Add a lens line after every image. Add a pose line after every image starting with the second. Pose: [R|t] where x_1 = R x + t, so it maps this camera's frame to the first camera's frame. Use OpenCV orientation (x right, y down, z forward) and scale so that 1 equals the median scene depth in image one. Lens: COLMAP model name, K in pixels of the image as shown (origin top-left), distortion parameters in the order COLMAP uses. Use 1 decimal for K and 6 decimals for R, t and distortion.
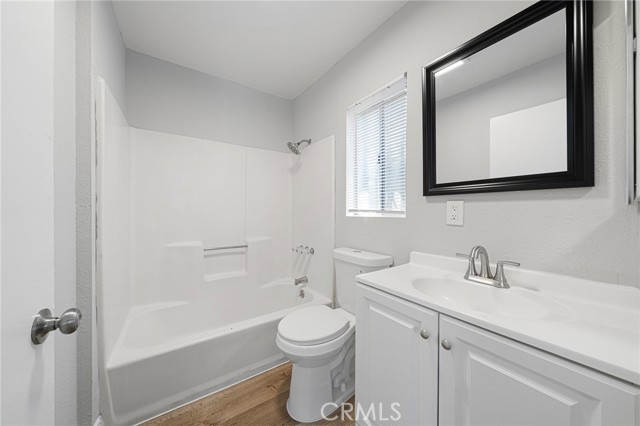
lens RADIAL K [[219.7, 0, 317.2], [0, 219.7, 212.9], [0, 0, 1]] dist [-0.003652, -0.000138]
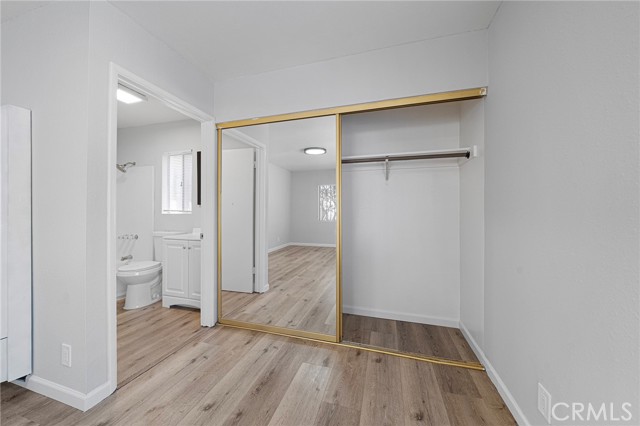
lens RADIAL K [[233.9, 0, 311.9], [0, 233.9, 211.1], [0, 0, 1]] dist [0.000350, 0.000023]
pose [[0.788814, 0.001466, 0.614631, -0.069498], [0.001157, 0.999992, -0.003869, 0.003567], [-0.614631, 0.003763, 0.788805, -1.181477]]
